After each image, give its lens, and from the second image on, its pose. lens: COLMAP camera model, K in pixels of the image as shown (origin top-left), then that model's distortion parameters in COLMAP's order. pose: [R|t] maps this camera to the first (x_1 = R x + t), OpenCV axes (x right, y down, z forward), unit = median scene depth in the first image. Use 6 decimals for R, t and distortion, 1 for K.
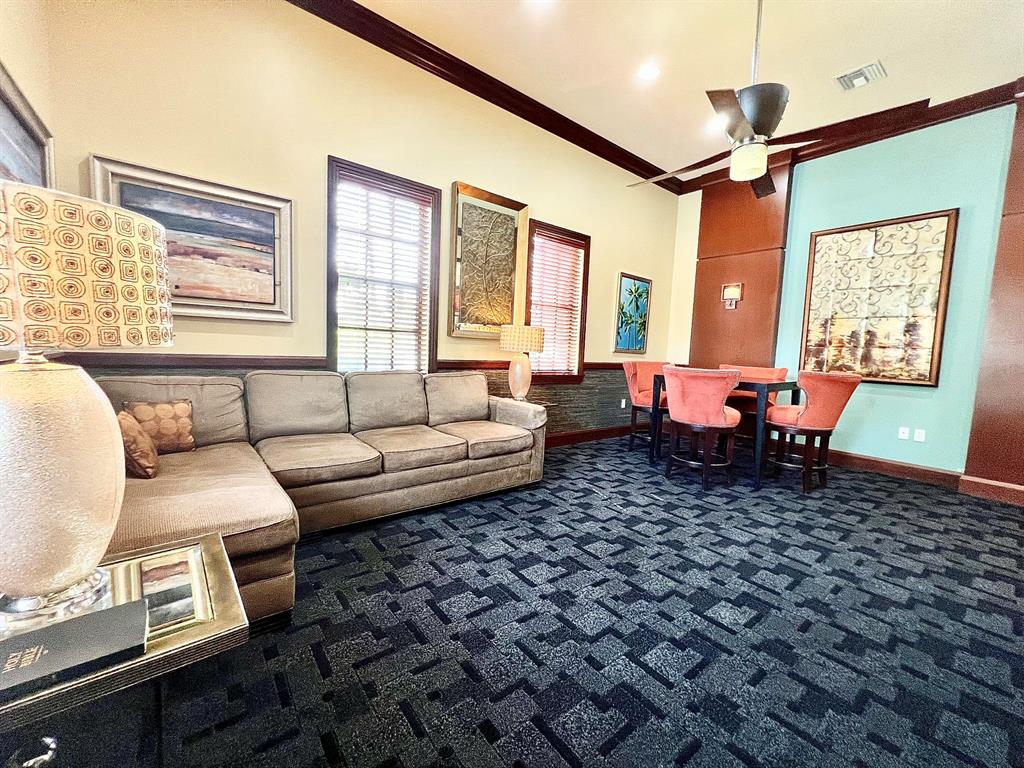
lens RADIAL K [[413.3, 0, 507.3], [0, 413.3, 386.6], [0, 0, 1]] dist [0.000488, 0.000539]
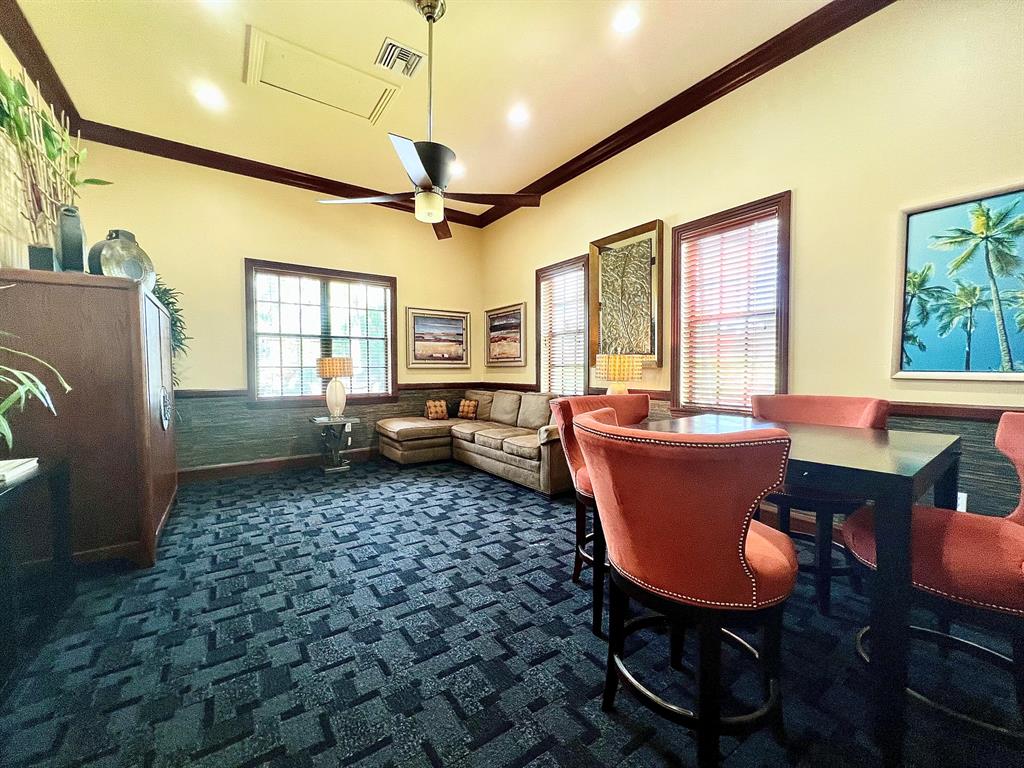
lens RADIAL K [[413.3, 0, 508.4], [0, 413.3, 382.6], [0, 0, 1]] dist [0.000488, 0.000539]
pose [[-0.065067, -0.012352, -0.997804, 1.360216], [-0.096049, 0.995358, -0.006058, -0.061073], [0.993248, 0.095444, -0.065952, 1.066652]]
